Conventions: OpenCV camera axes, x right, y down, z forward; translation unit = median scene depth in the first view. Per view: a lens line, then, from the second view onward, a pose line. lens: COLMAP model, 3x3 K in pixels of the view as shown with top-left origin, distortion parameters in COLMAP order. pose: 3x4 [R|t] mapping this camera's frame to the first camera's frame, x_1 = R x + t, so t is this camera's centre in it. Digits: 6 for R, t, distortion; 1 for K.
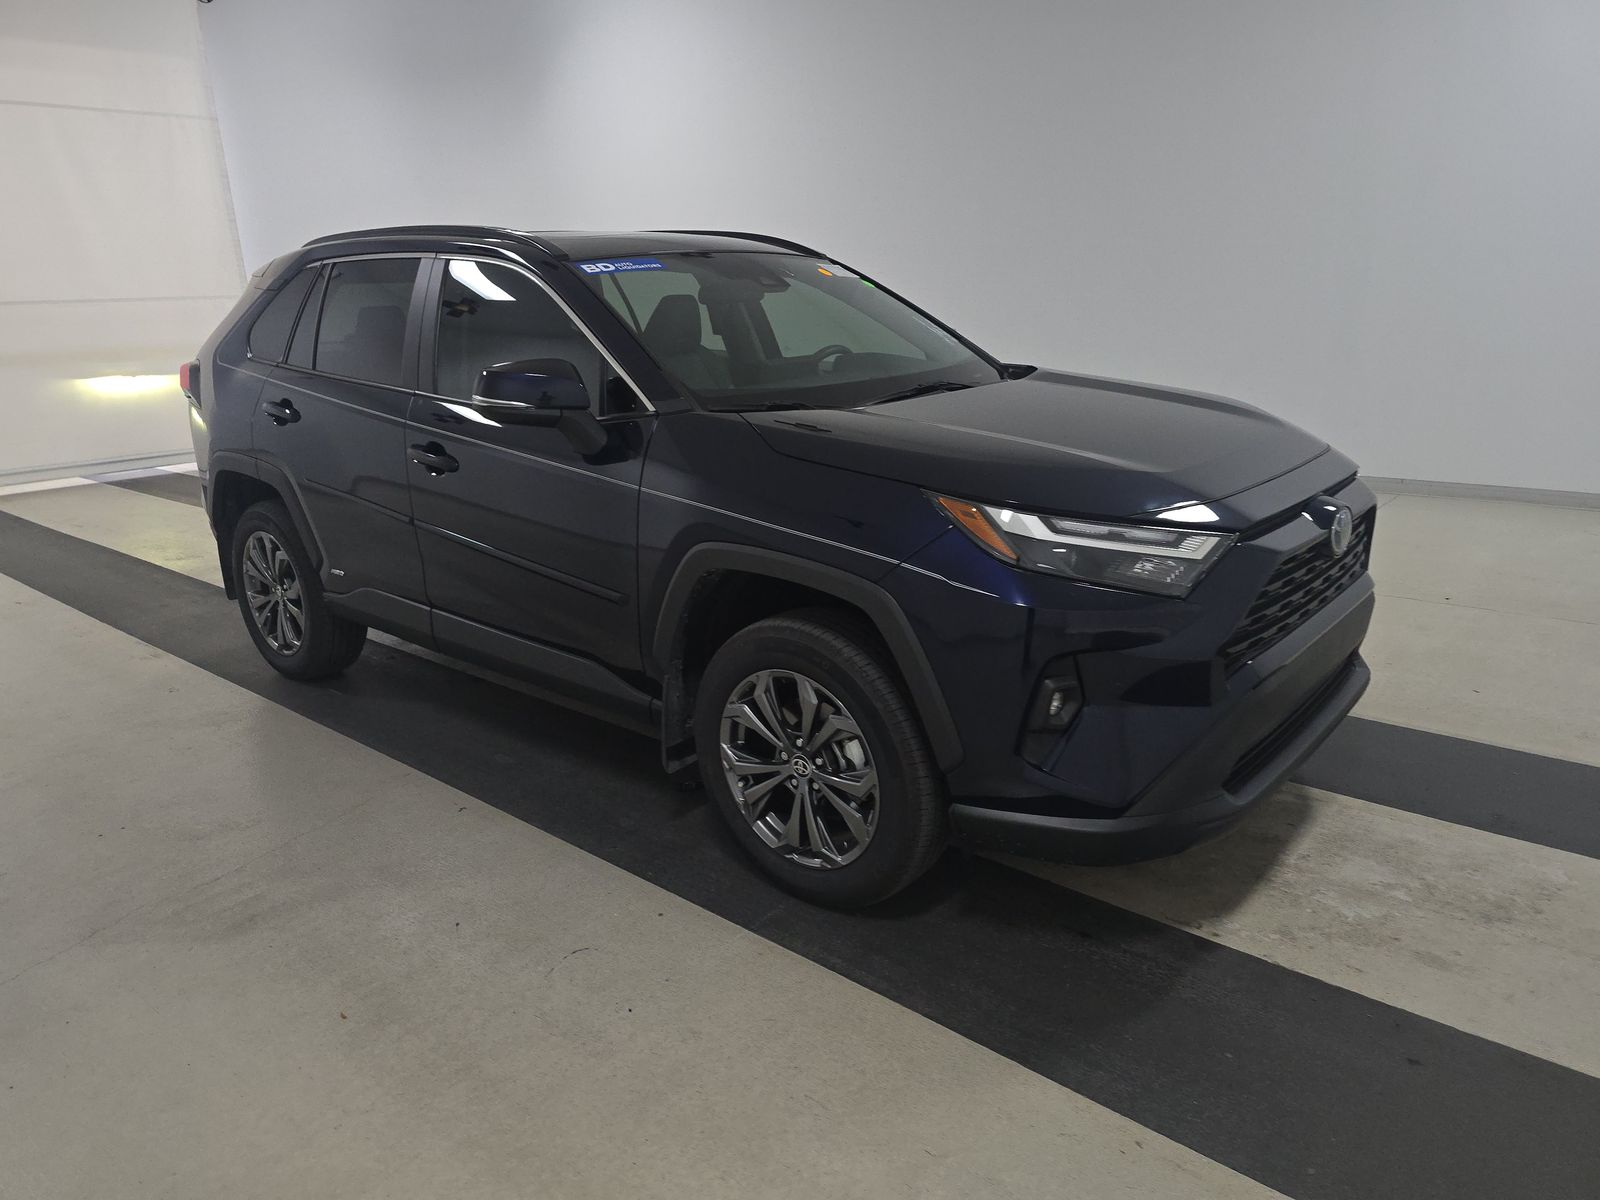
lens RADIAL K [[1111.0, 0, 800.0], [0, 1111.0, 600.0], [0, 0, 1]] dist [0.005315, 0.001399]
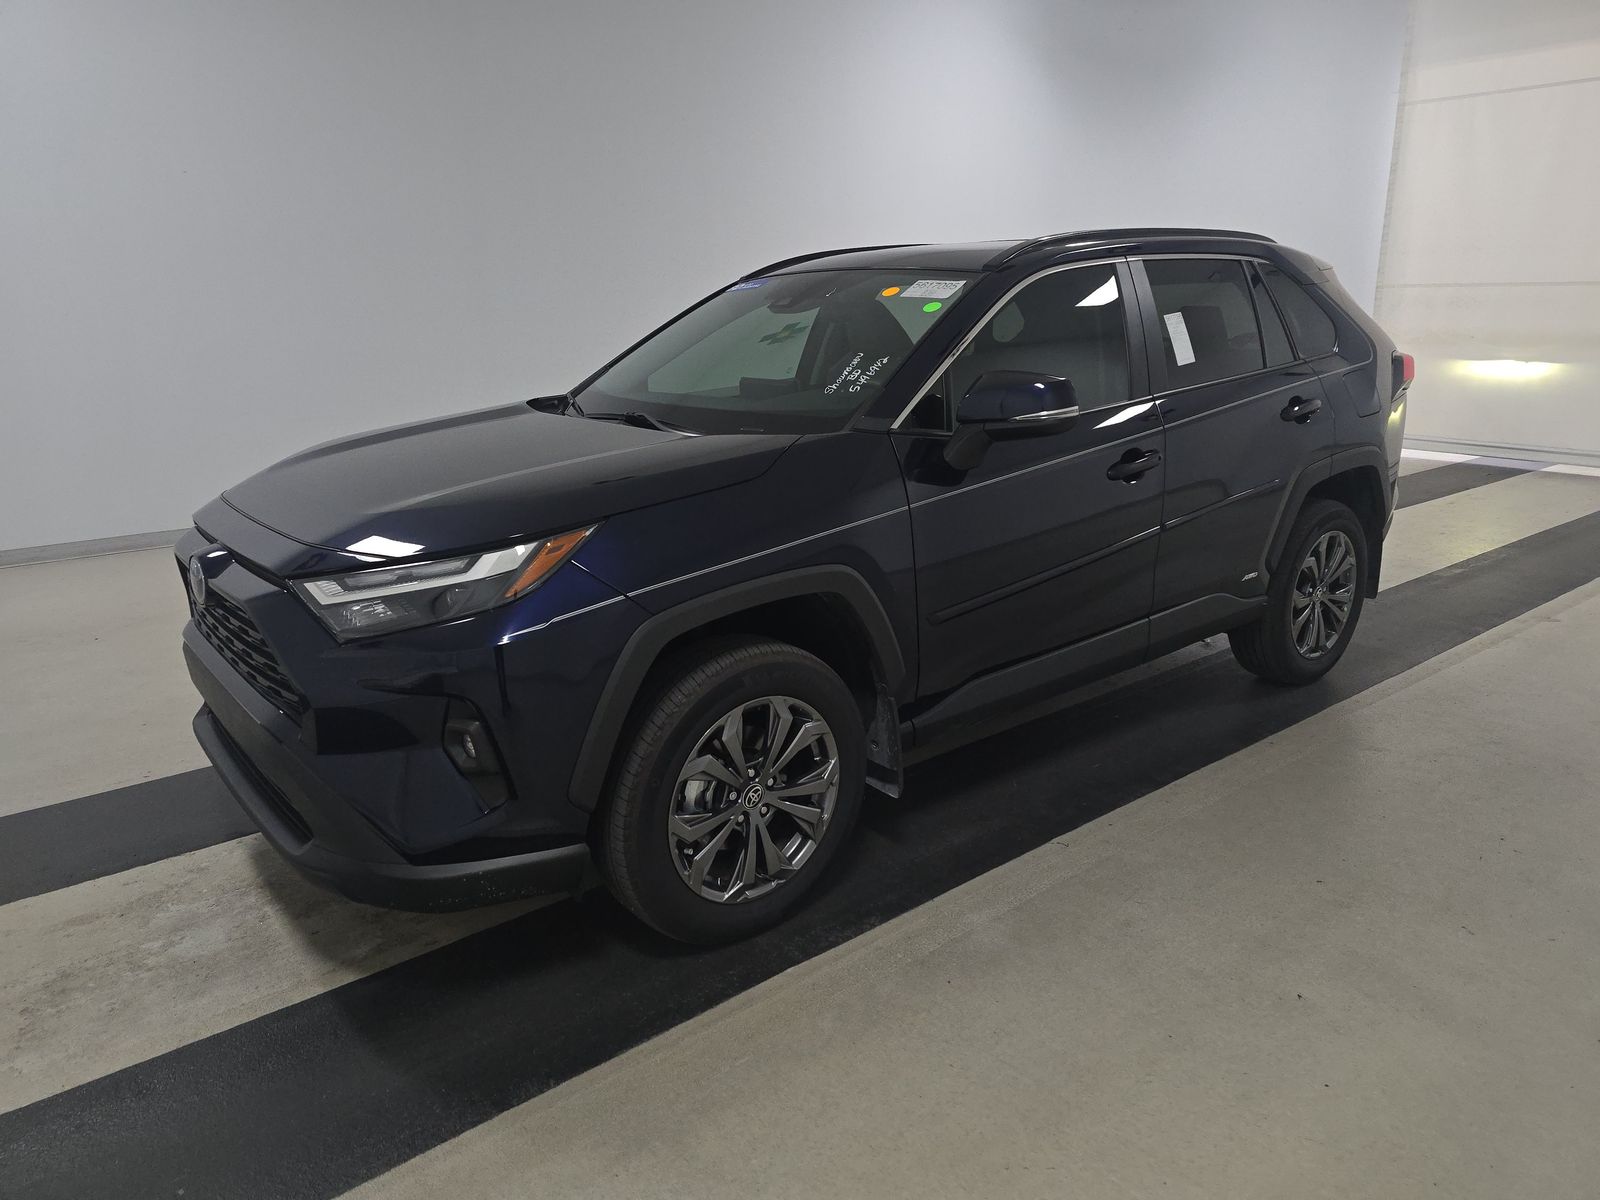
lens RADIAL K [[1115.5, 0, 778.2], [0, 1115.5, 571.8], [0, 0, 1]] dist [0.011118, -0.000649]
pose [[-0.210300, 0.272380, -0.938927, 1.235134], [-0.256542, 0.911373, 0.321847, -0.488280], [0.943377, 0.308559, -0.121785, 1.503258]]
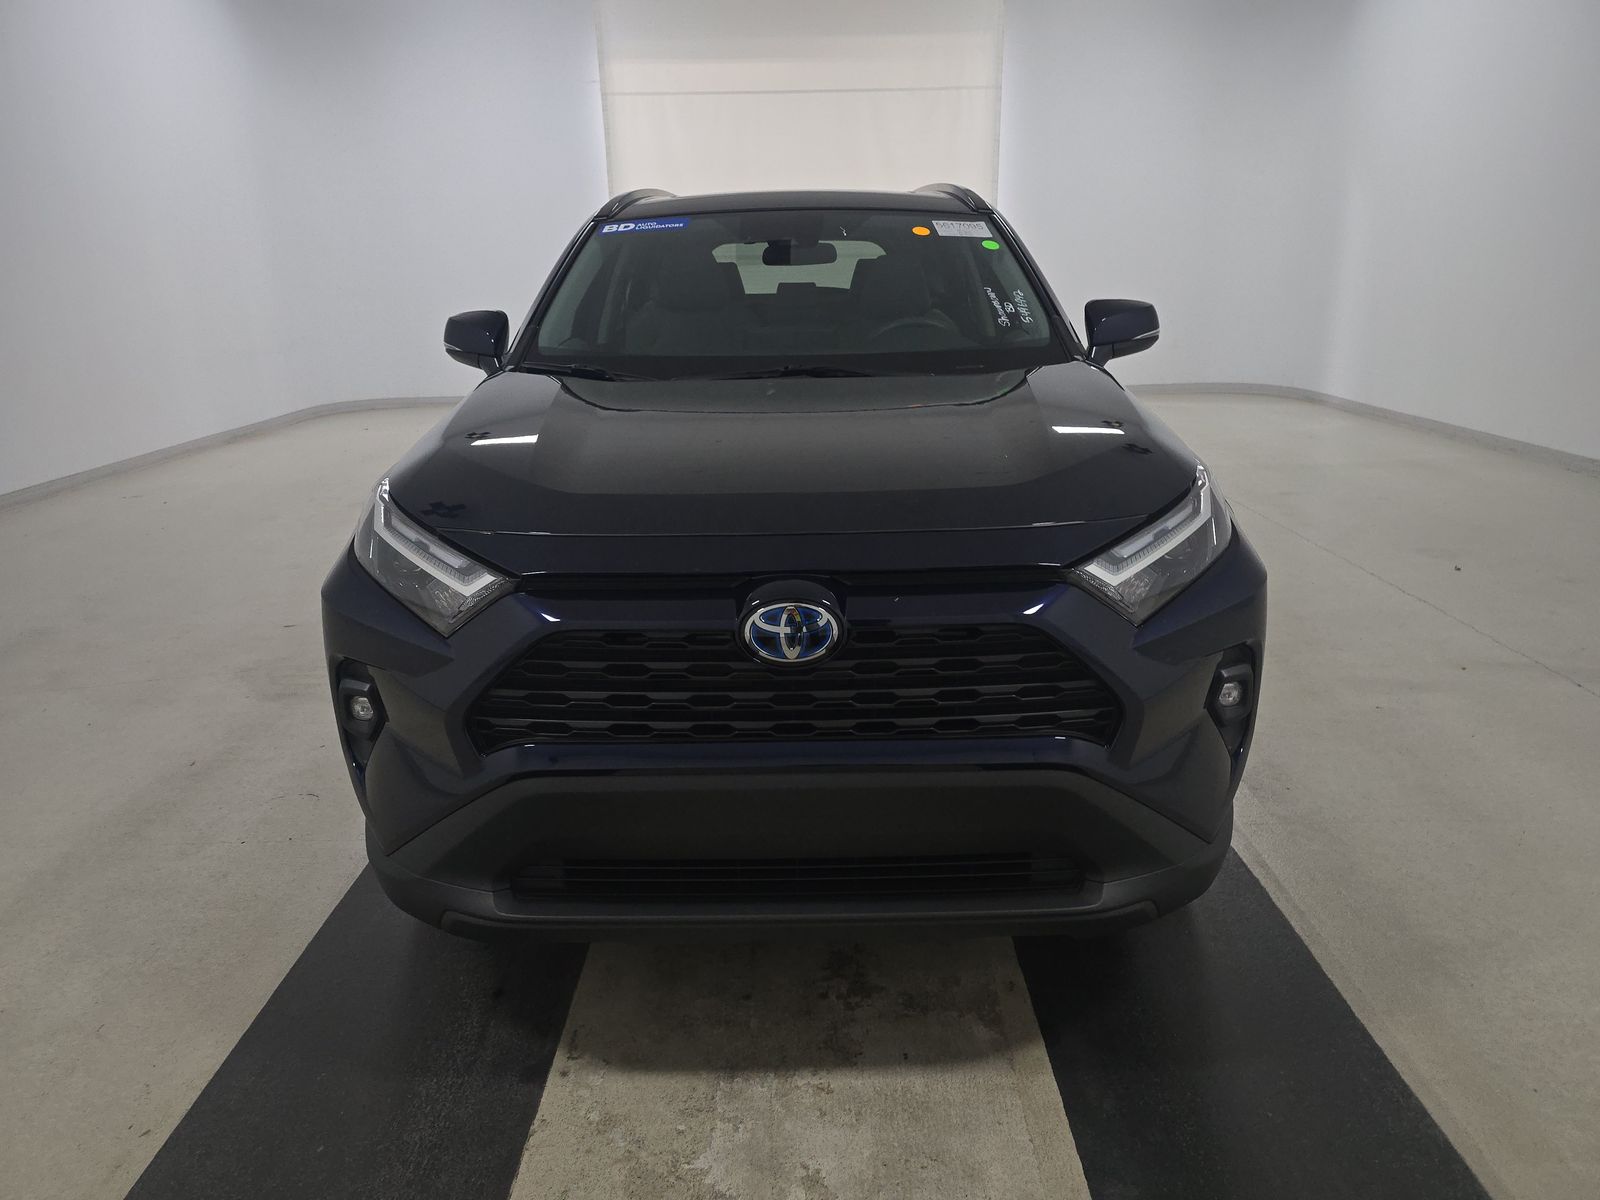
lens RADIAL K [[1111.0, 0, 800.0], [0, 1111.0, 600.0], [0, 0, 1]] dist [0.005315, 0.001399]
pose [[0.638148, 0.245893, -0.729591, 0.908623], [-0.218246, 0.966531, 0.134856, -0.160473], [0.738333, 0.073172, 0.670455, 0.521266]]
